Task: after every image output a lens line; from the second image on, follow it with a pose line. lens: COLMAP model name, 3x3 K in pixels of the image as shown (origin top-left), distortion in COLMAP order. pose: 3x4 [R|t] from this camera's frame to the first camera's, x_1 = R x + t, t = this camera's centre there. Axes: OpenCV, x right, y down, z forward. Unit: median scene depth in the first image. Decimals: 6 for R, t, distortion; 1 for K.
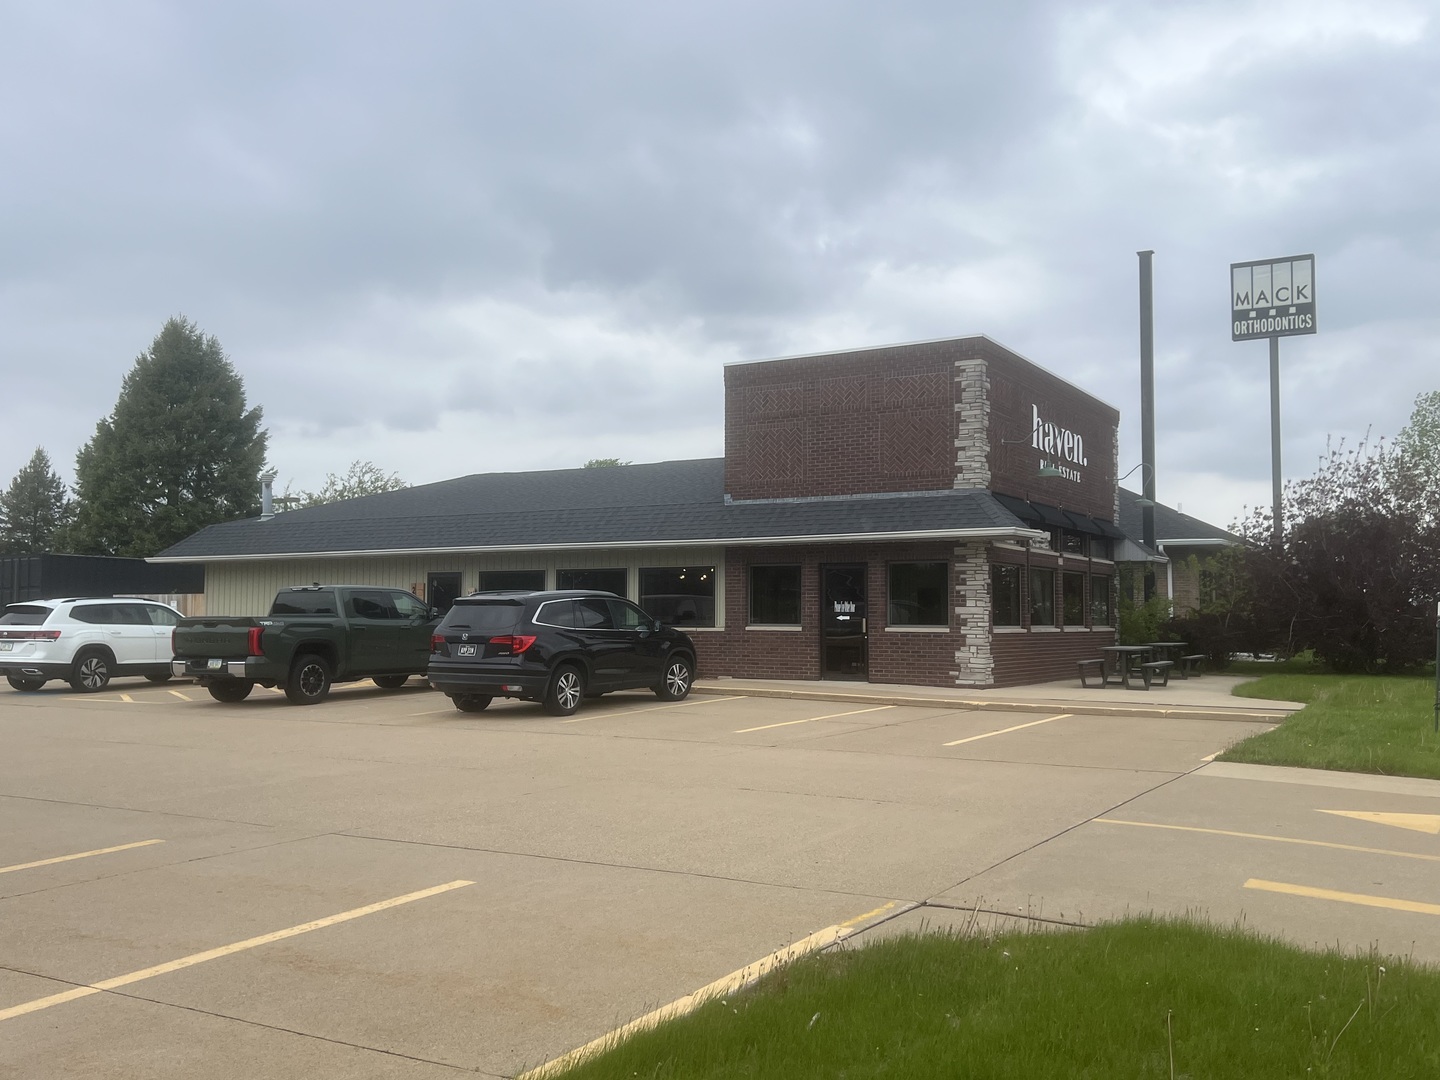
lens RADIAL K [[1294.6, 0, 720.0], [0, 1294.6, 540.0], [0, 0, 1]] dist [0.089230, -0.008464]
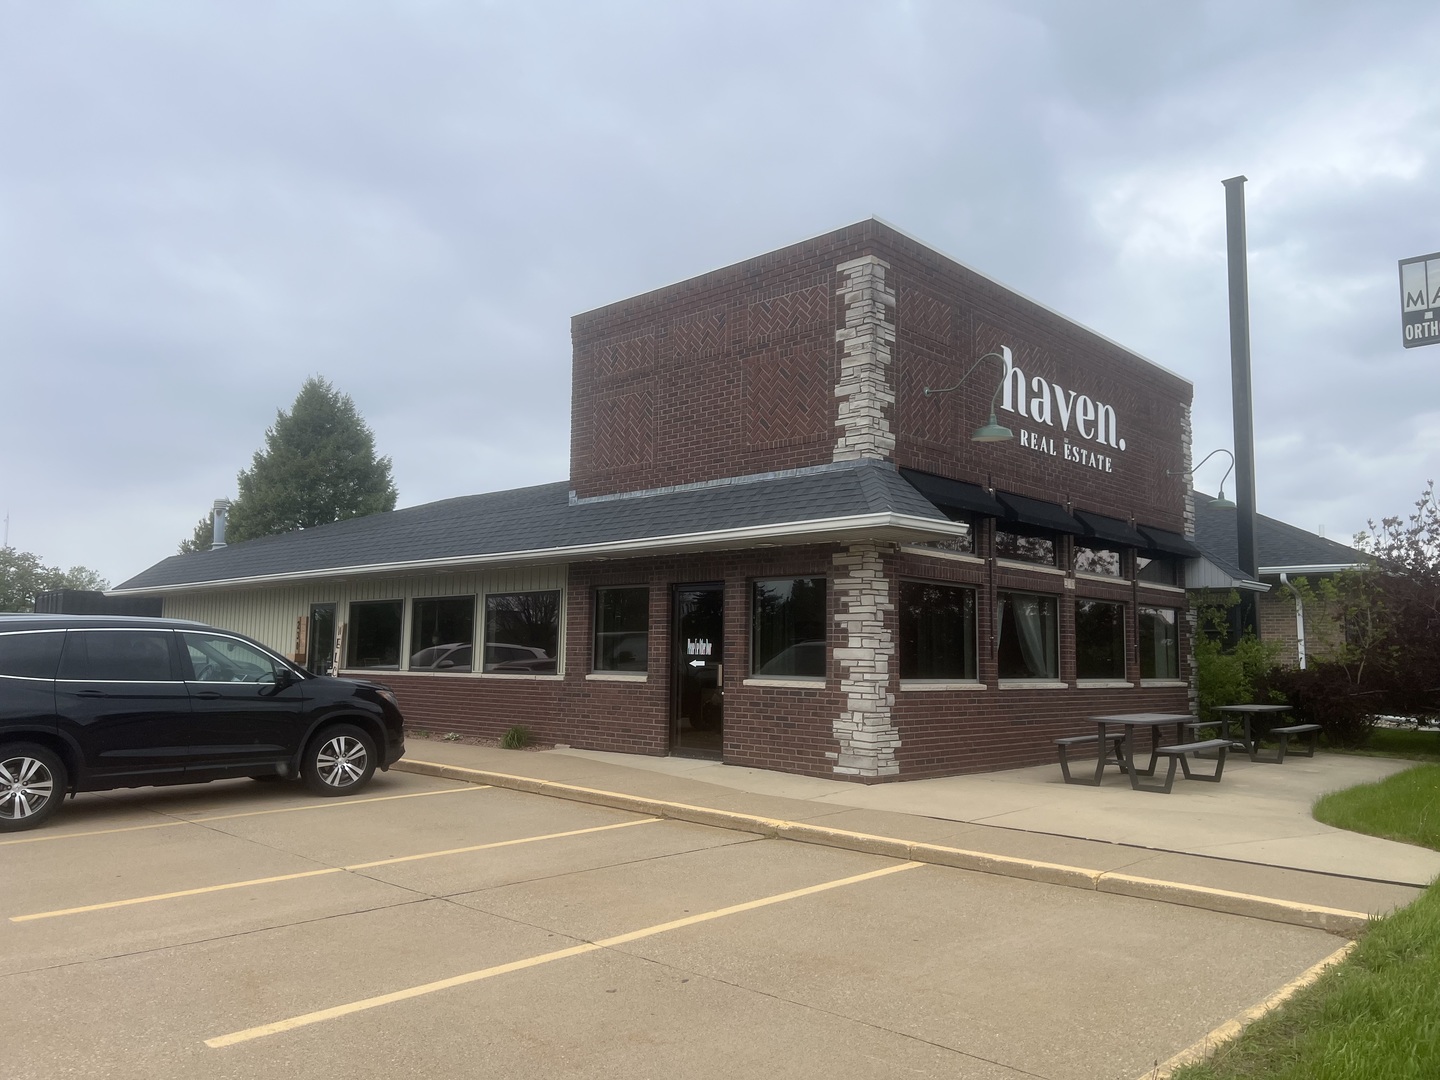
lens RADIAL K [[1062.7, 0, 725.1], [0, 1062.7, 545.6], [0, 0, 1]] dist [0.089763, -0.082451]
pose [[0.976701, -0.012339, -0.214250, 0.233653], [0.002618, 0.998957, -0.045595, 0.024544], [0.214589, 0.043971, 0.975714, 0.469799]]
